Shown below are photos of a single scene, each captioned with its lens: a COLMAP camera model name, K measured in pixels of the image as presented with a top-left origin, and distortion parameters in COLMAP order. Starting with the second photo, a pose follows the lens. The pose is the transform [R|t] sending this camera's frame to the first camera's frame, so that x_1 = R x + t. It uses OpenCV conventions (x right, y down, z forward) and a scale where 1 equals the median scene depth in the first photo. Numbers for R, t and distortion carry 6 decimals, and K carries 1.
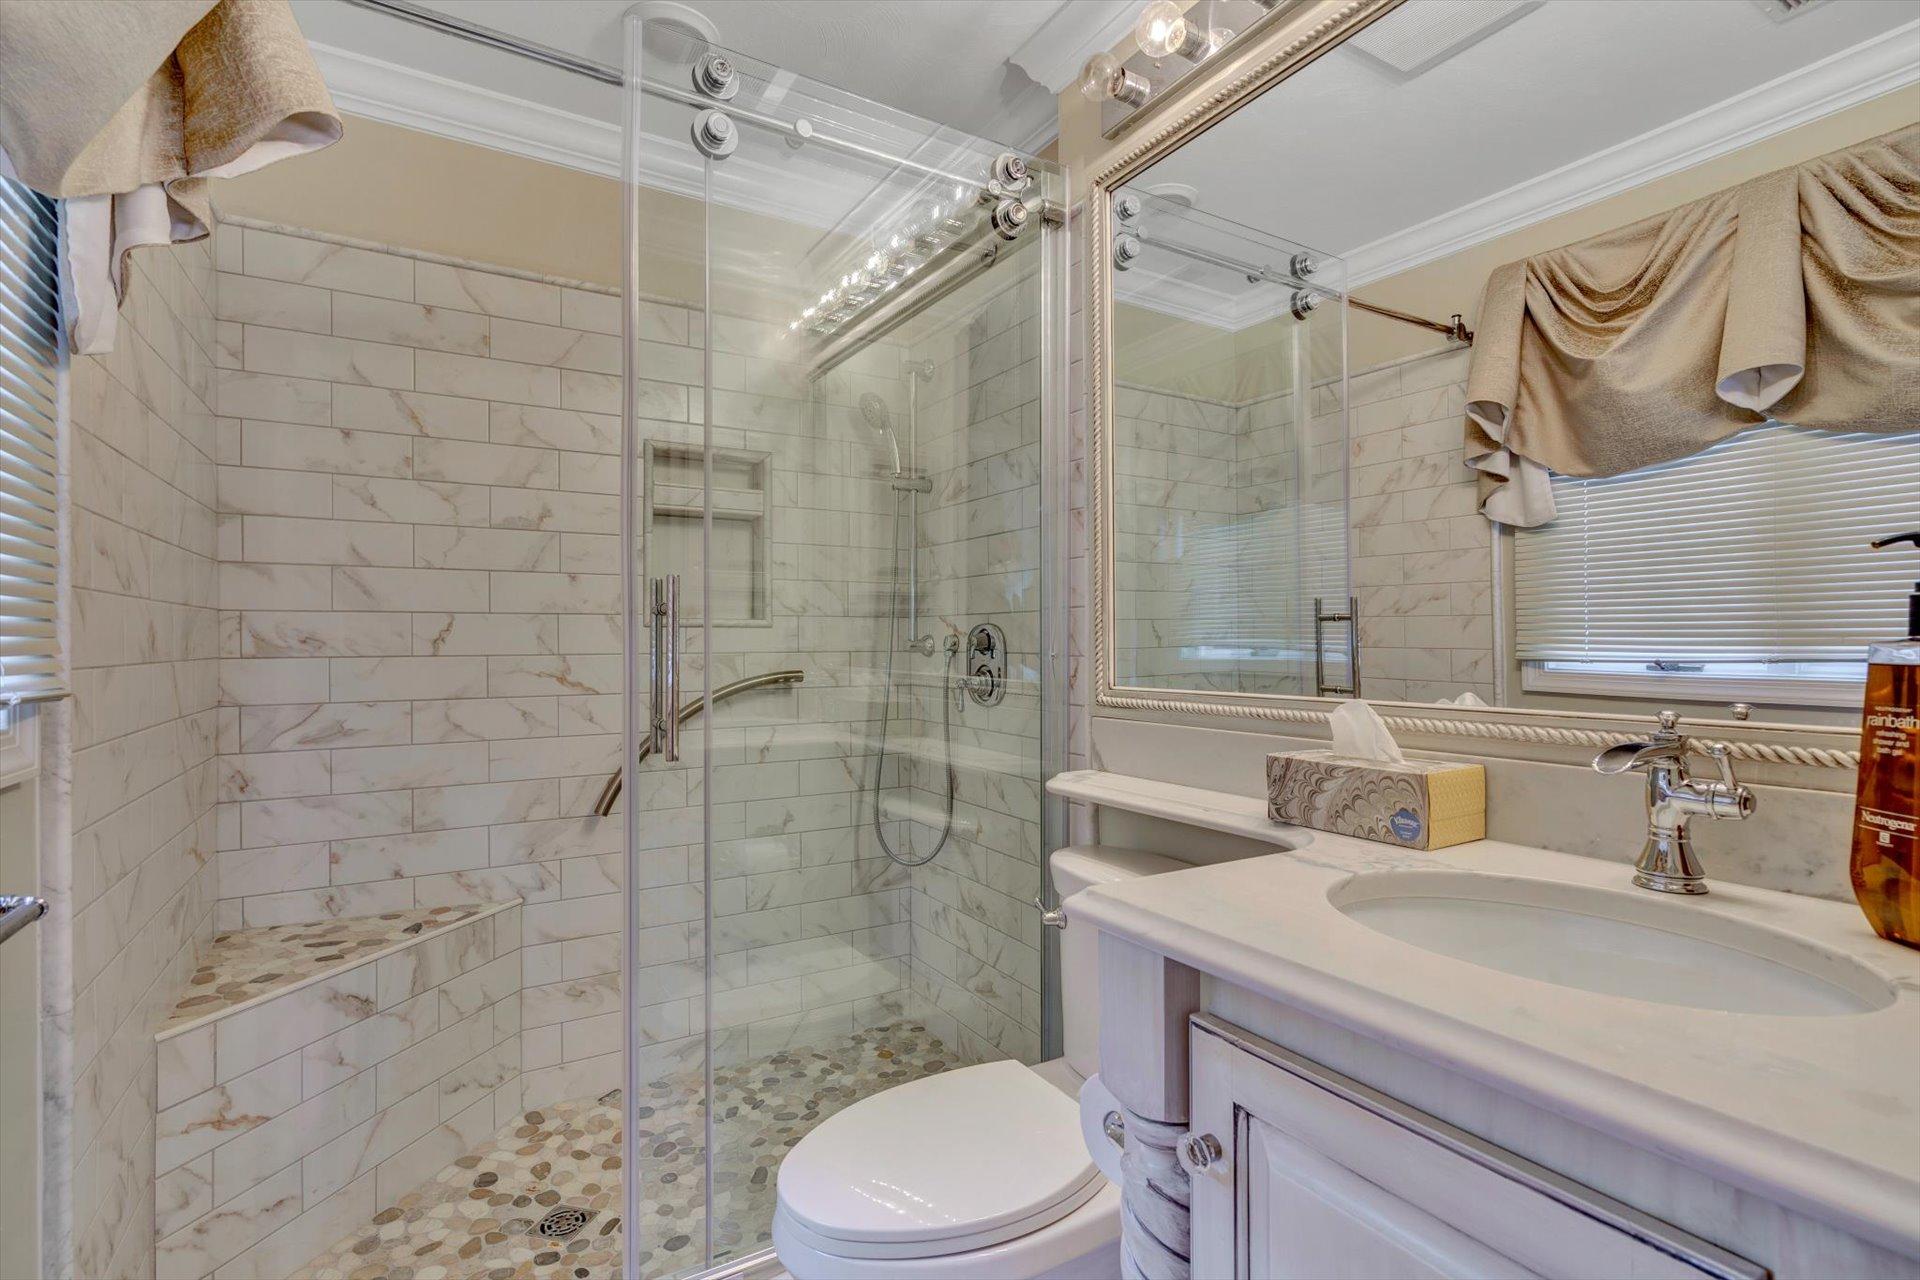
lens RADIAL K [[881.3, 0, 955.8], [0, 881.3, 623.2], [0, 0, 1]] dist [0.000571, 0.001101]
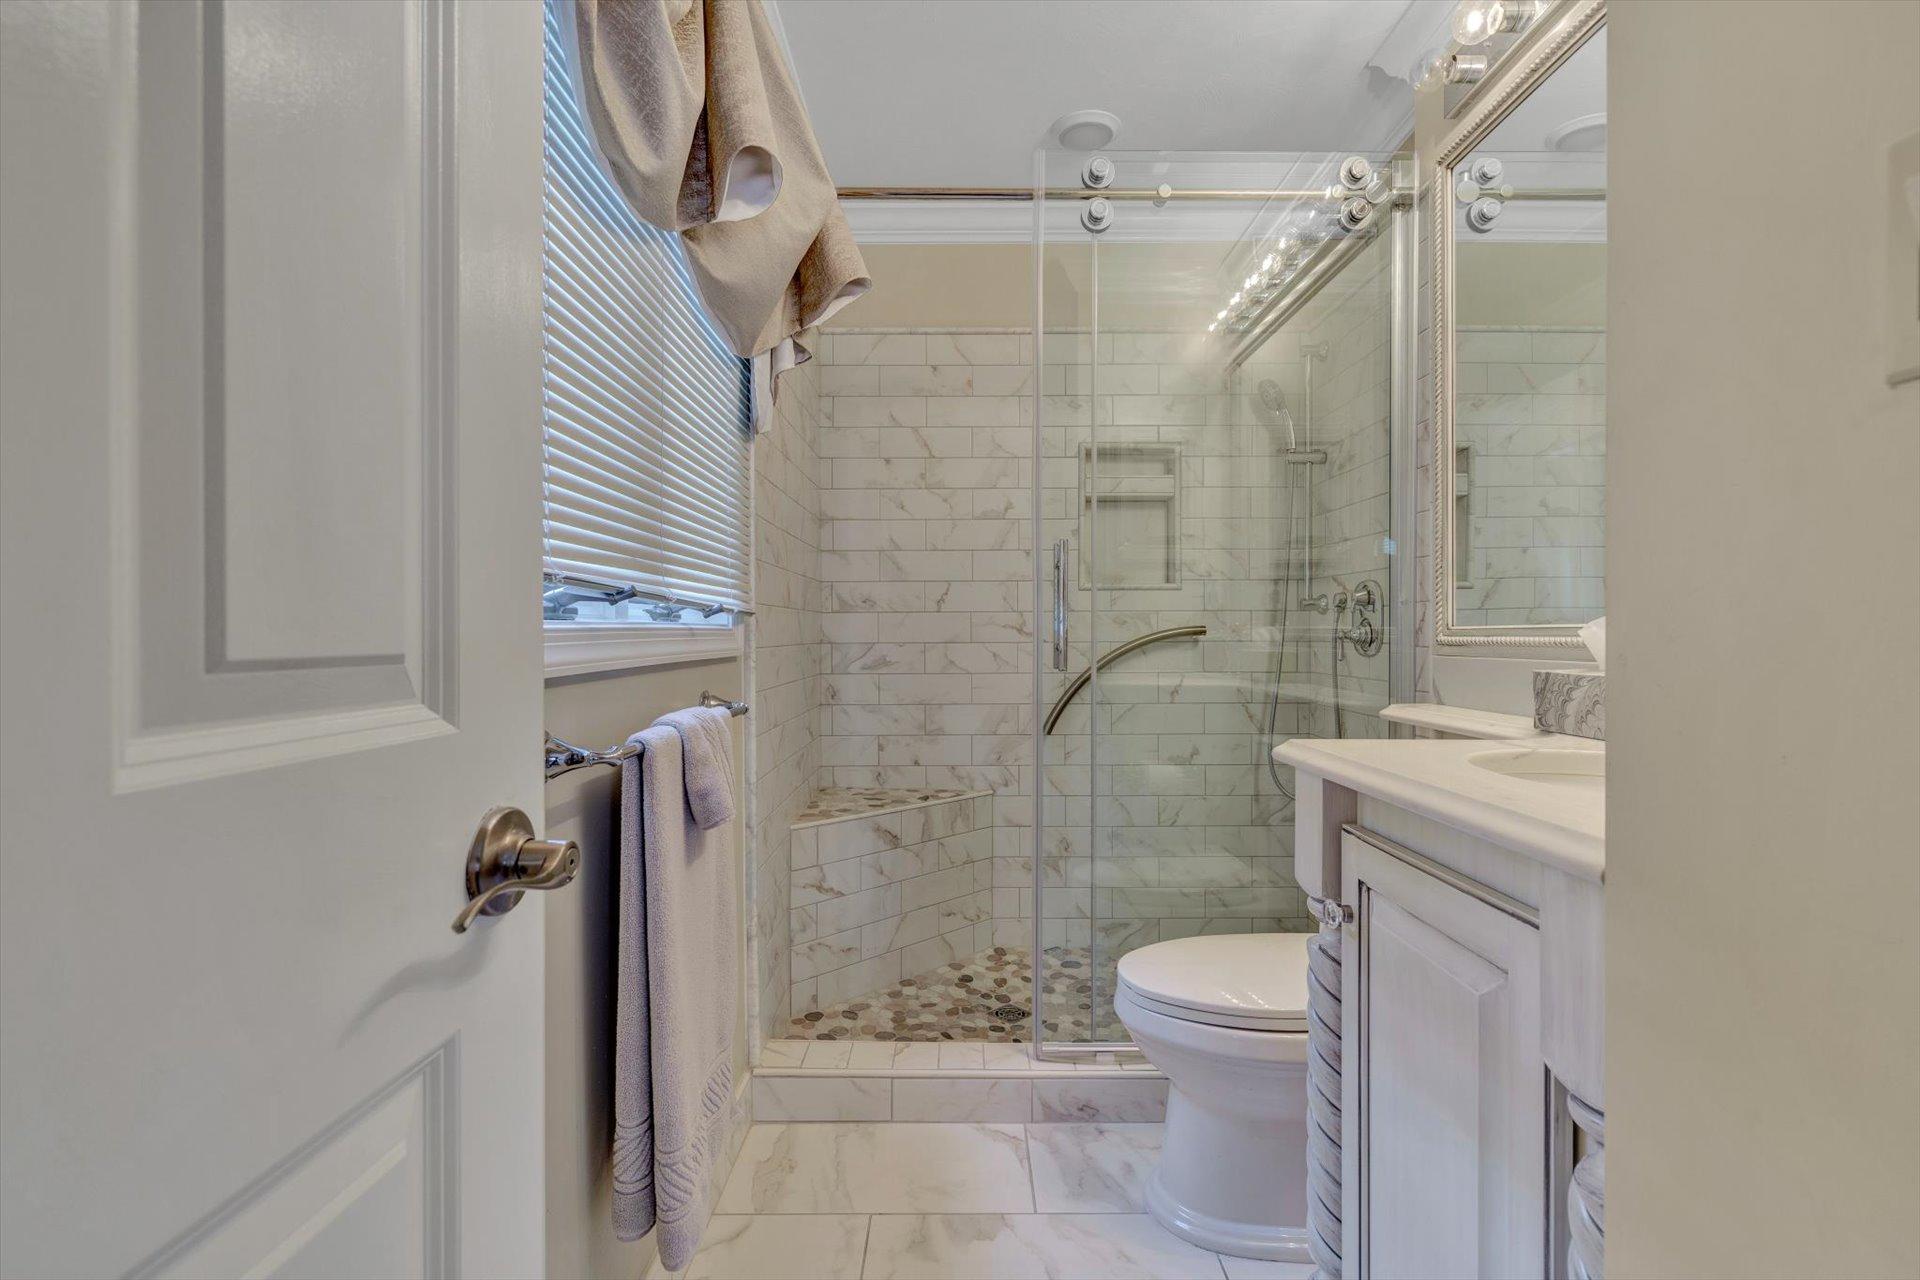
lens RADIAL K [[902.8, 0, 941.6], [0, 902.8, 616.7], [0, 0, 1]] dist [-0.001013, 0.000361]
pose [[0.838175, -0.002588, -0.545395, 0.231486], [0.001560, 0.999996, -0.002347, 0.054541], [0.545399, 0.001117, 0.838176, -0.241223]]
